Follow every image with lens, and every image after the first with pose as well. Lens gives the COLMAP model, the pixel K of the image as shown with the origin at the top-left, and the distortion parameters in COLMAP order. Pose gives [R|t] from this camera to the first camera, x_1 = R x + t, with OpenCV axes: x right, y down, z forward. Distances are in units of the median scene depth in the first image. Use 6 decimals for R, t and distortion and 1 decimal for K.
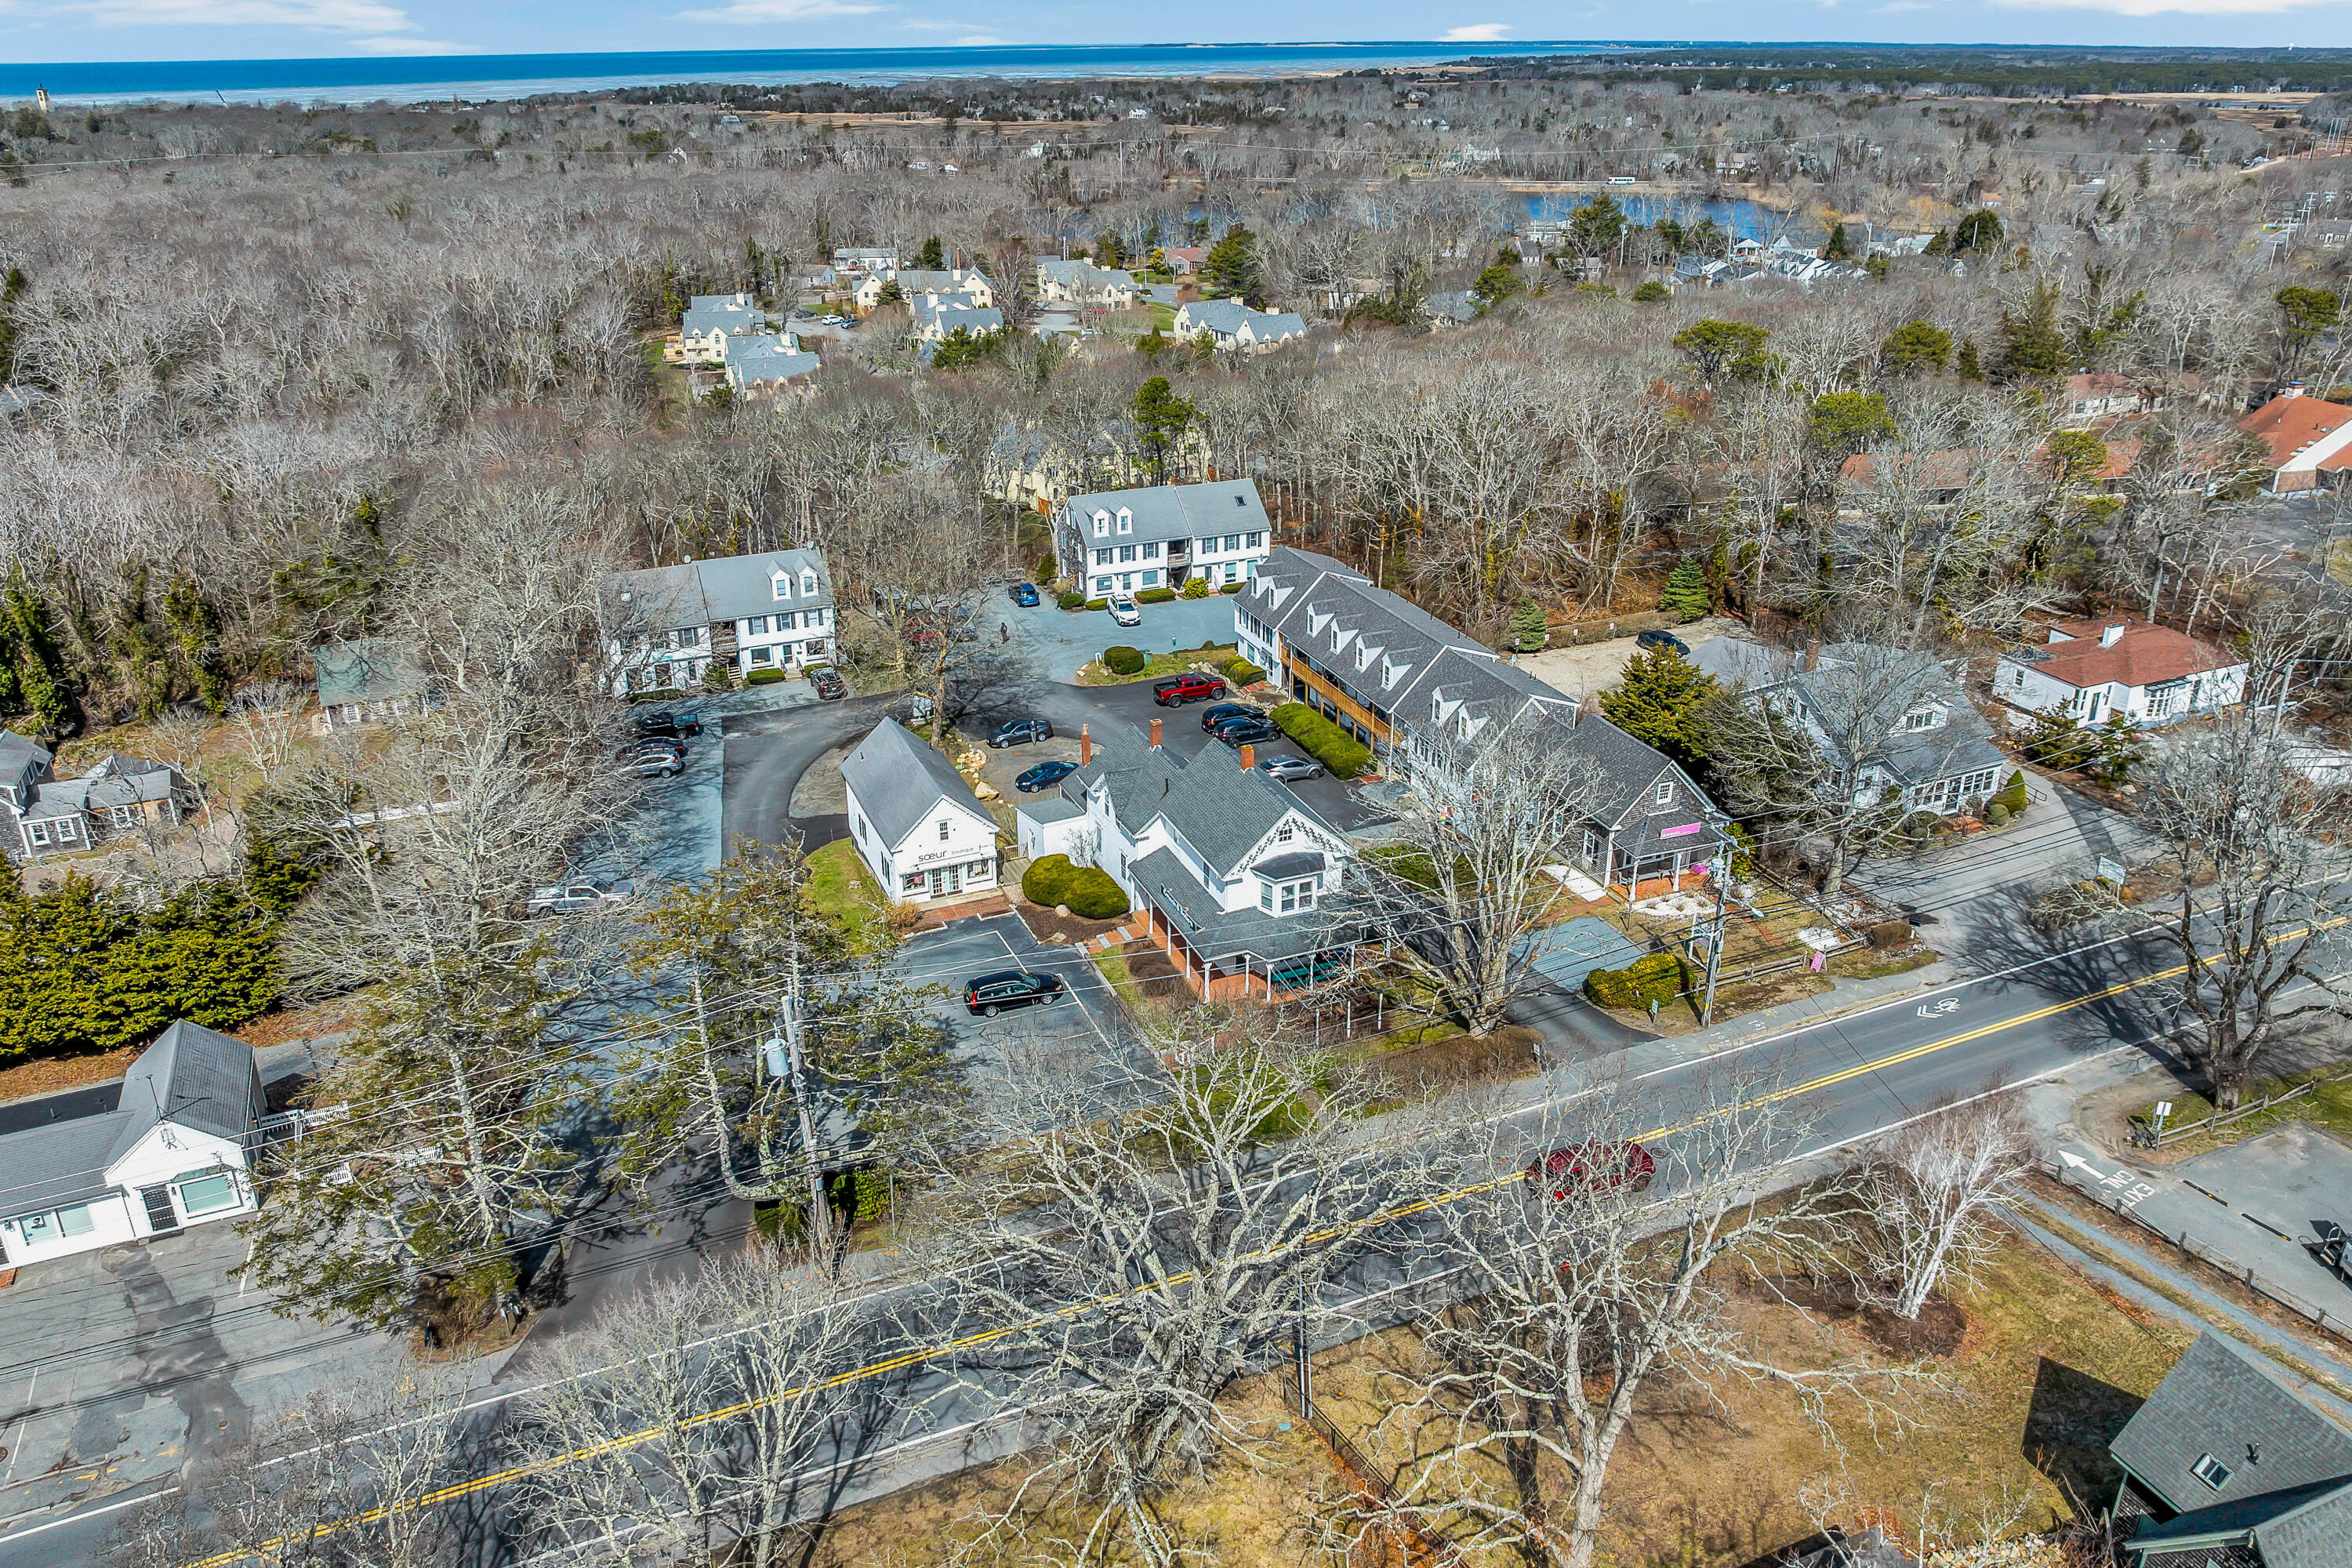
lens RADIAL K [[1684.8, 0, 1173.9], [0, 1684.8, 684.9], [0, 0, 1]] dist [-0.029475, -0.011994]
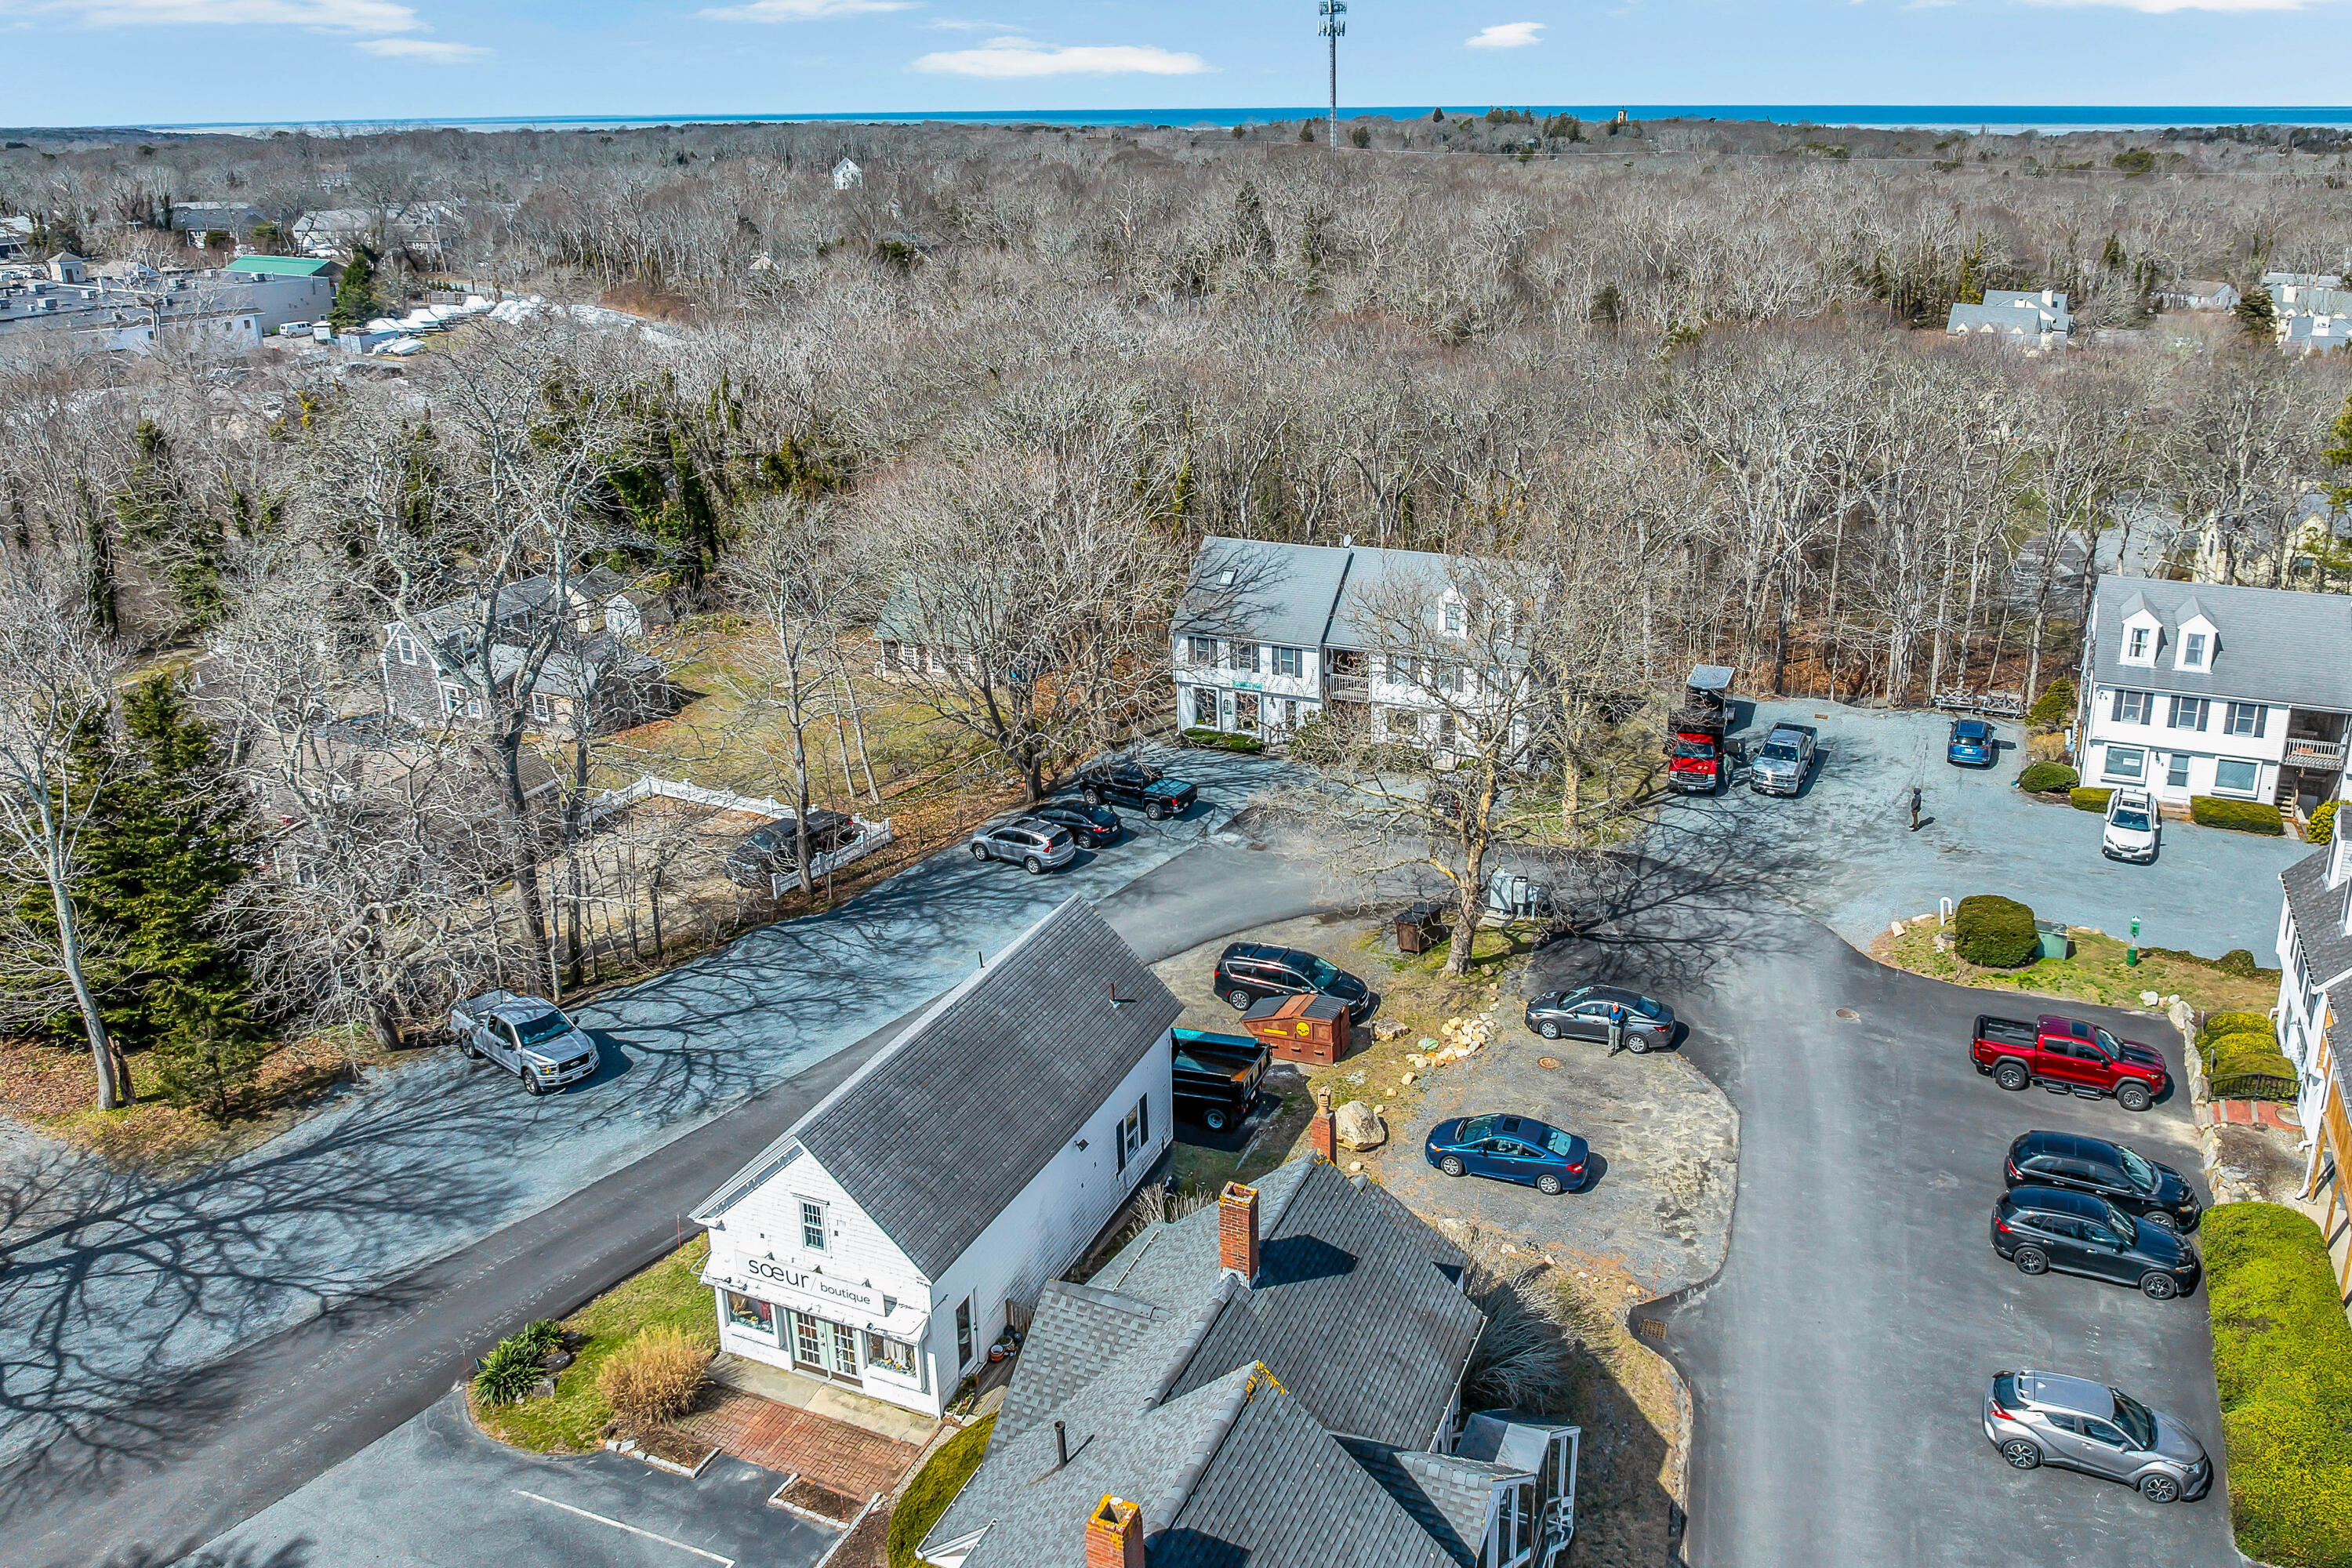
lens RADIAL K [[1721.0, 0, 1303.8], [0, 1721.0, 582.3], [0, 0, 1]] dist [-0.033649, -0.004776]
pose [[0.711562, 0.191901, -0.675909, 0.132028], [-0.251437, 0.967821, 0.010079, -0.064820], [0.656093, 0.162776, 0.736916, 0.551826]]
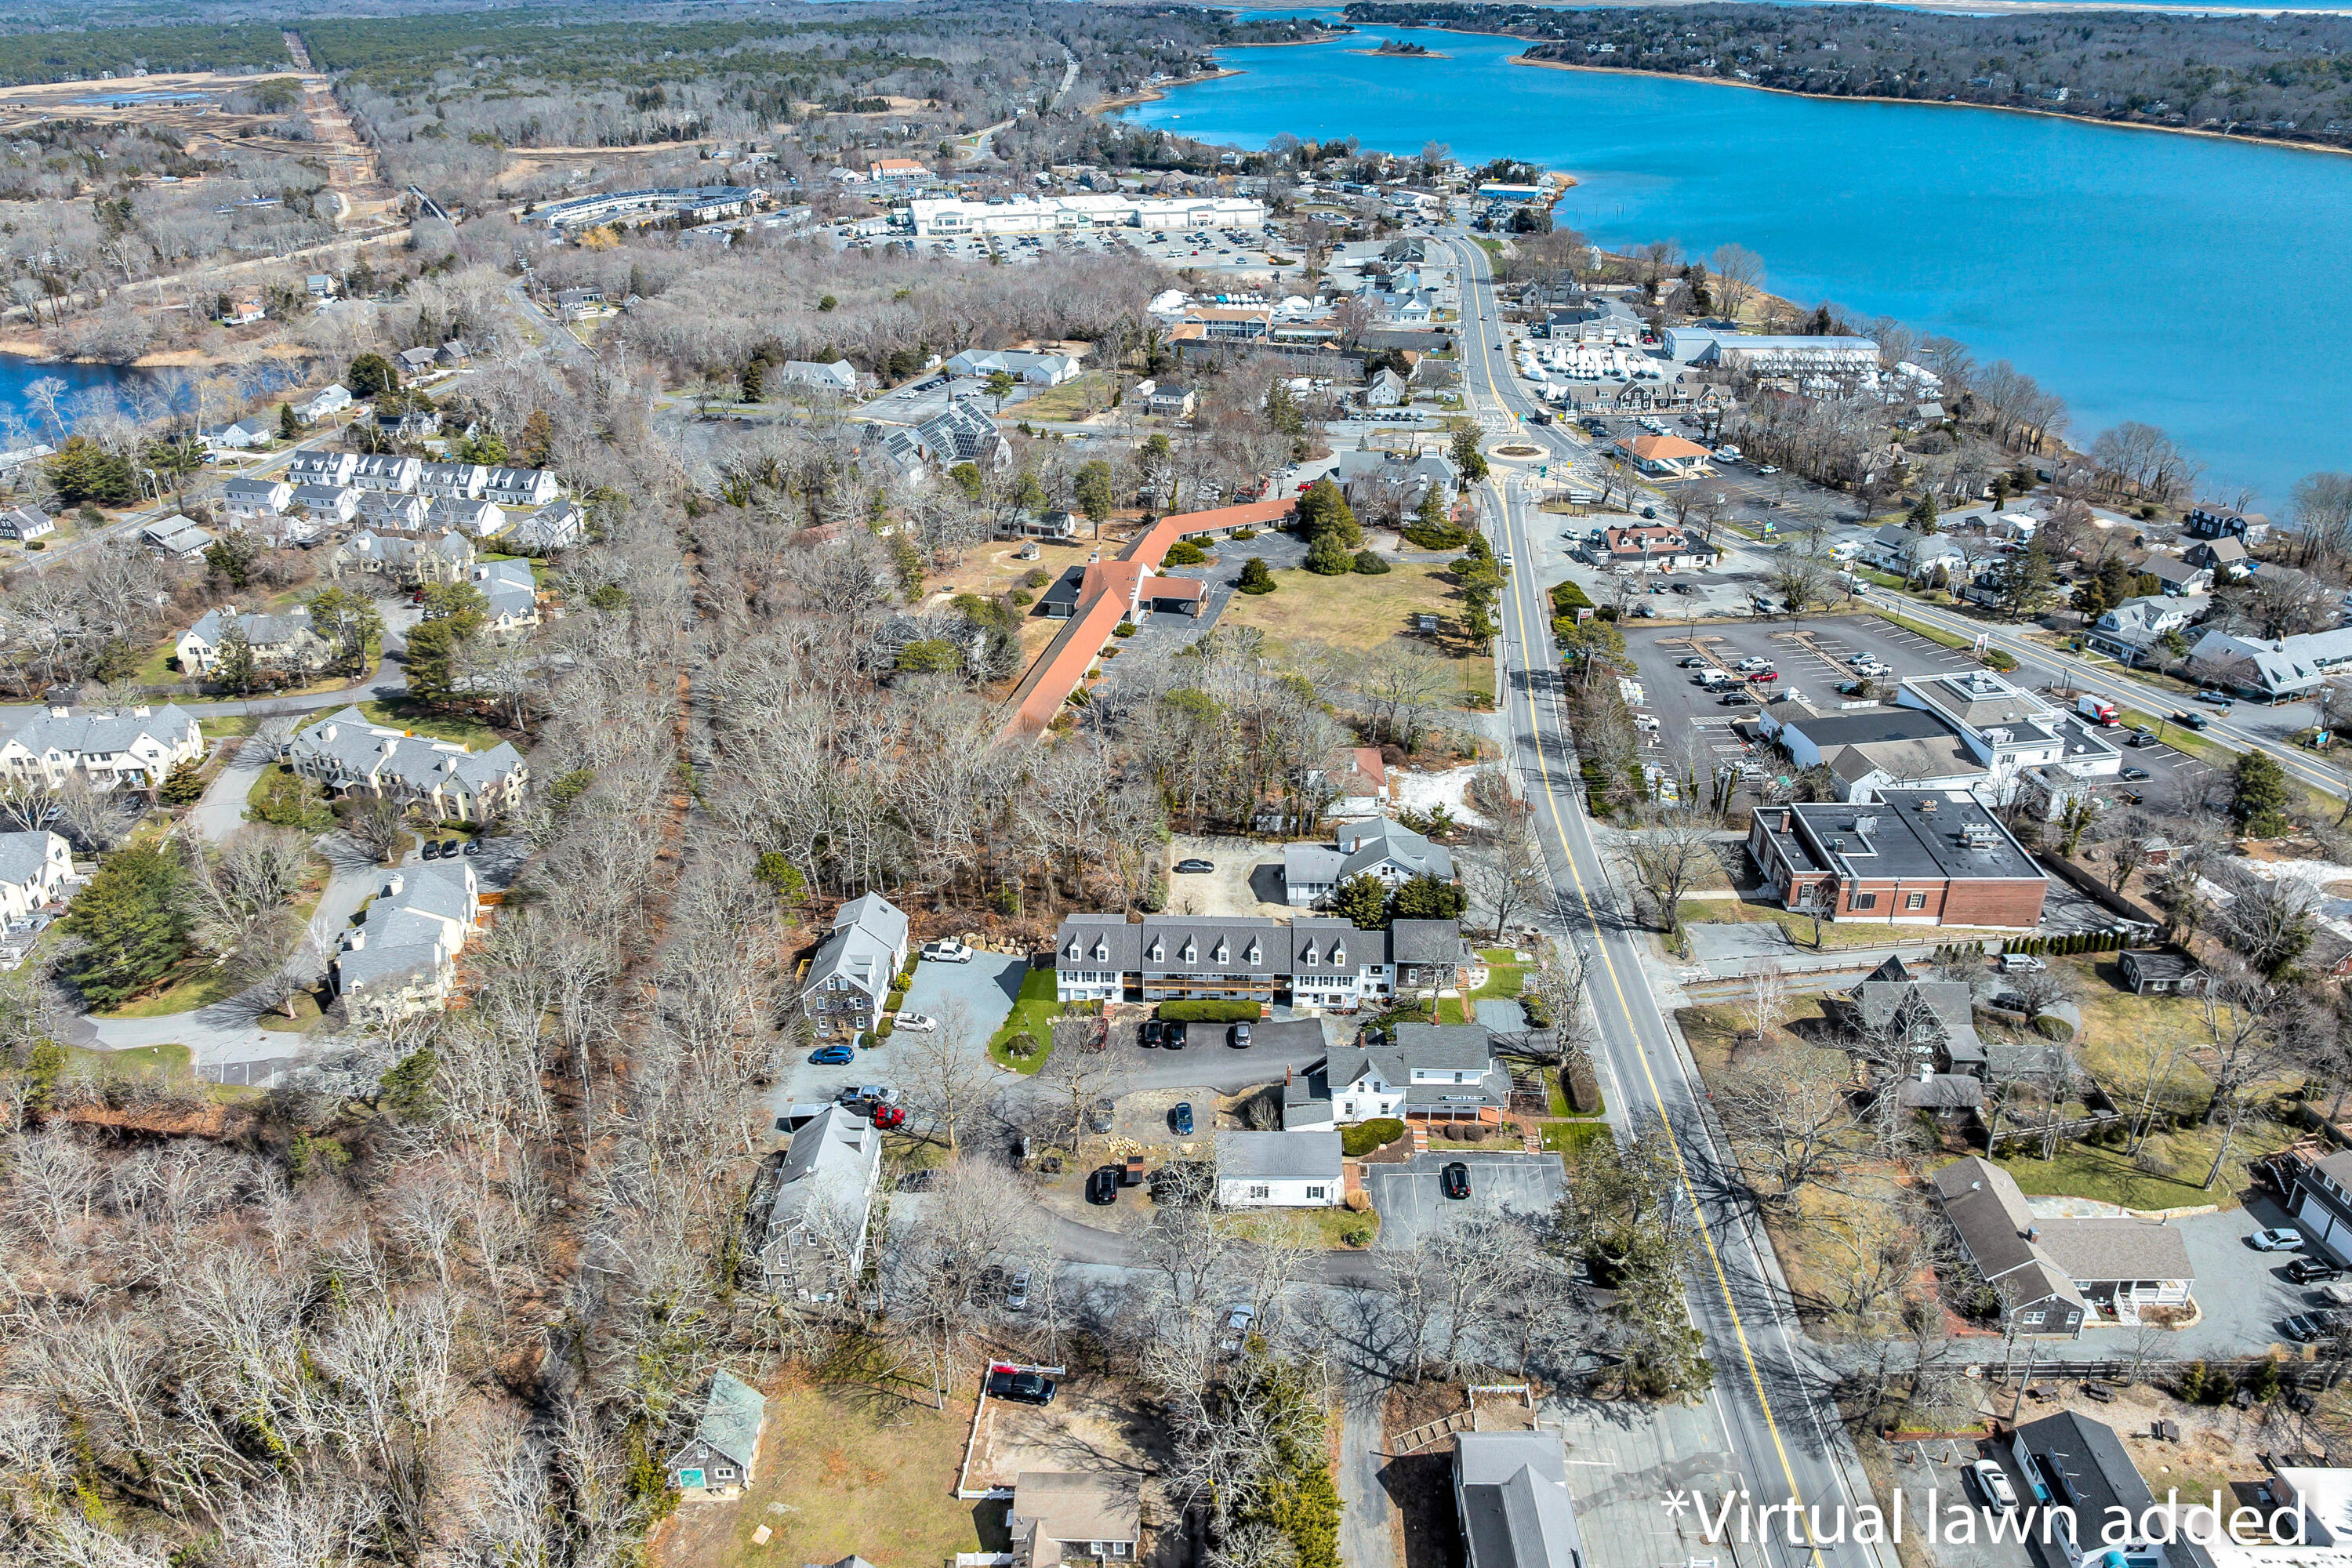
lens RADIAL K [[1684.7, 0, 1177.0], [0, 1684.7, 704.1], [0, 0, 1]] dist [-0.036026, 0.002250]
pose [[0.415253, -0.372741, 0.829837, -1.096821], [0.333936, 0.910979, 0.242085, -0.605088], [-0.846198, 0.176586, 0.502758, 0.119331]]
